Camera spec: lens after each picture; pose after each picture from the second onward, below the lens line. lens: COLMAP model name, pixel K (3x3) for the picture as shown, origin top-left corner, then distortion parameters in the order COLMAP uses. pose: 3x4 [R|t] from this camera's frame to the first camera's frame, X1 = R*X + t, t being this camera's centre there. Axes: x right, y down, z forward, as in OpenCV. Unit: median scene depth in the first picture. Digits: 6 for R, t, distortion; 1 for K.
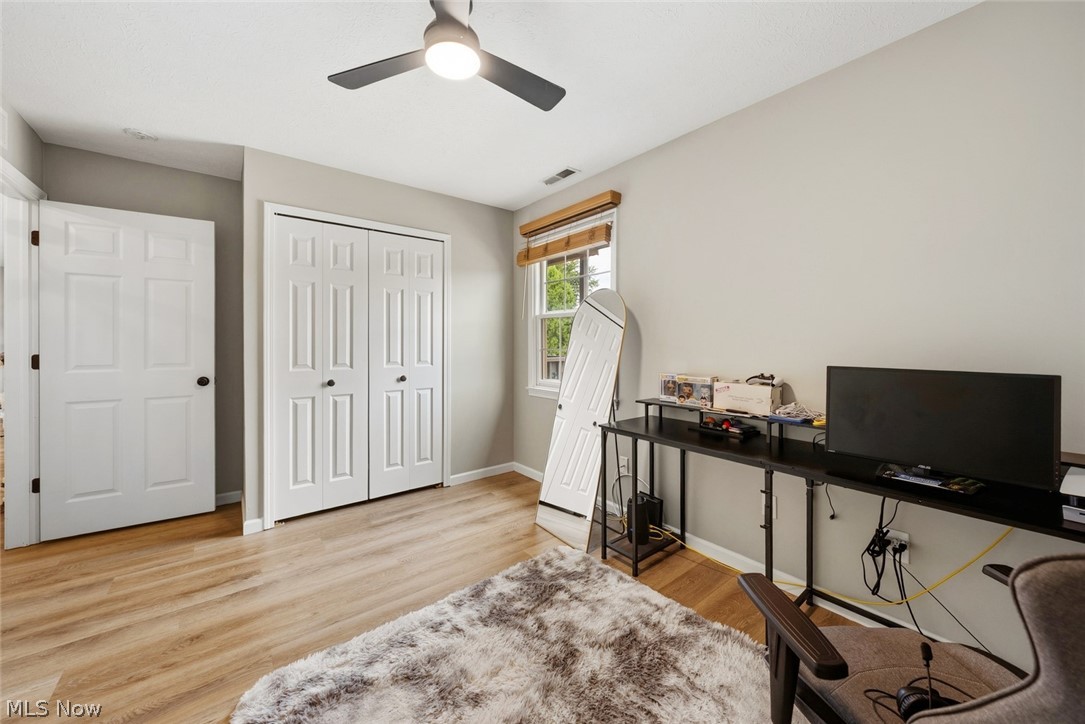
lens RADIAL K [[394.7, 0, 540.8], [0, 394.7, 344.8], [0, 0, 1]] dist [-0.000591, 0.000004]
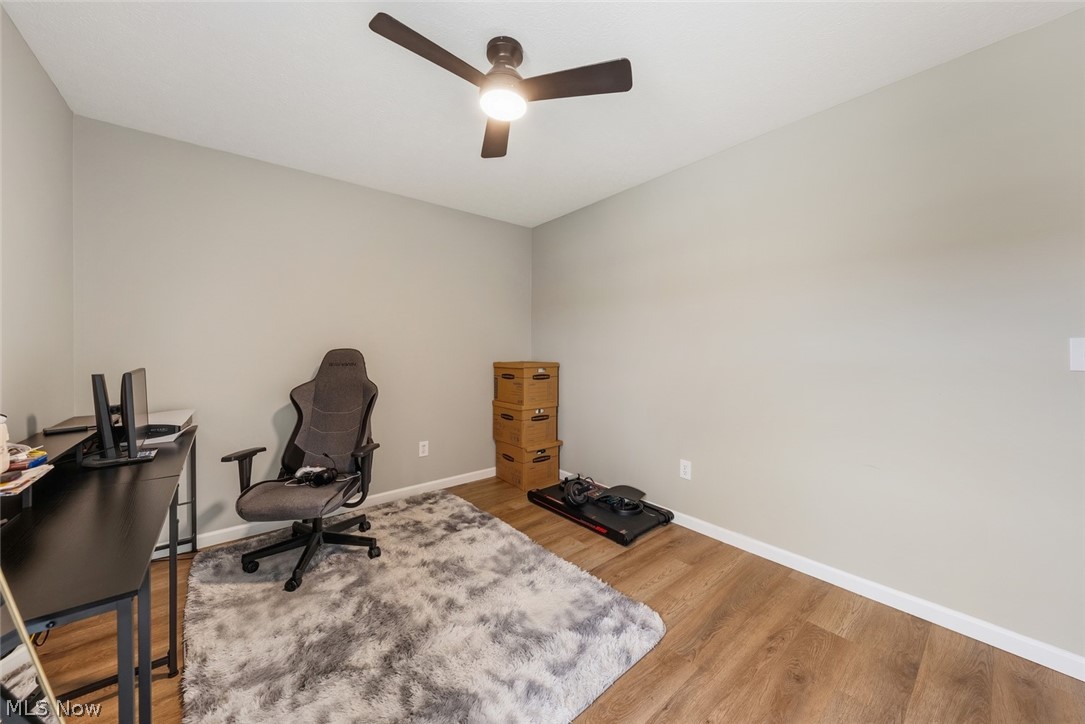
lens RADIAL K [[394.7, 0, 540.8], [0, 394.7, 344.8], [0, 0, 1]] dist [-0.000591, 0.000004]
pose [[-0.999920, -0.001579, -0.012543, -0.269133], [-0.001637, 0.999988, 0.004593, -0.017120], [0.012536, 0.004613, -0.999911, 1.822001]]
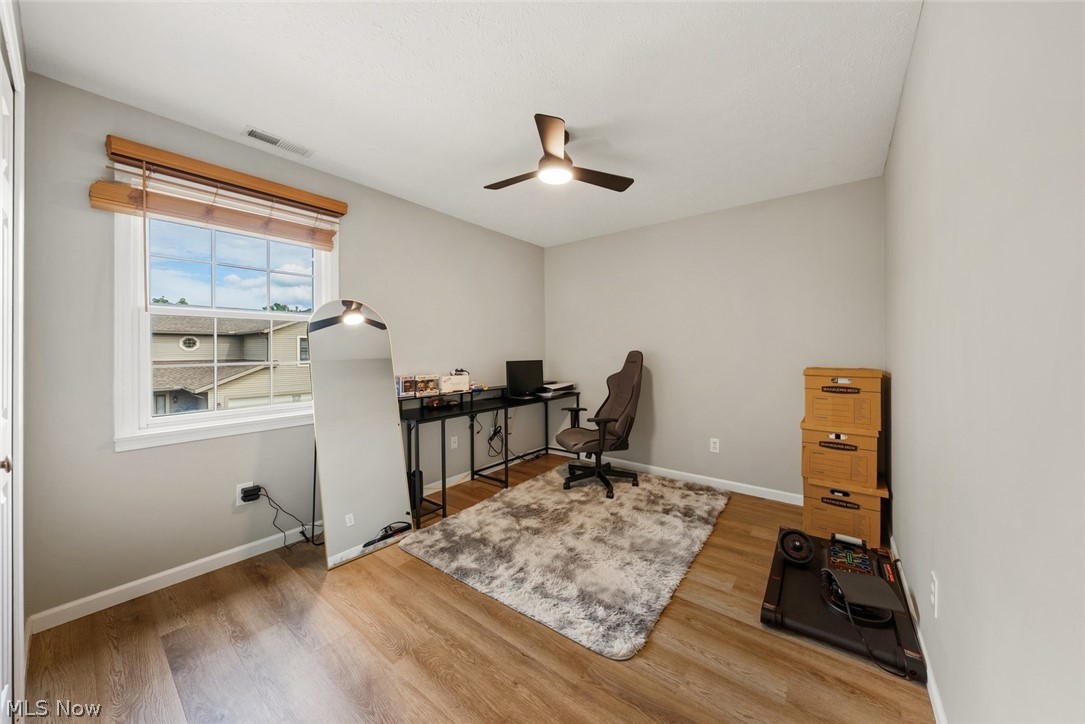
lens RADIAL K [[374.7, 0, 542.8], [0, 374.7, 352.7], [0, 0, 1]] dist [-0.001201, 0.000183]
pose [[-0.217147, -0.004687, 0.976128, -1.417740], [0.015739, 0.999842, 0.008302, -0.009904], [-0.976012, 0.017166, -0.217039, 1.166992]]
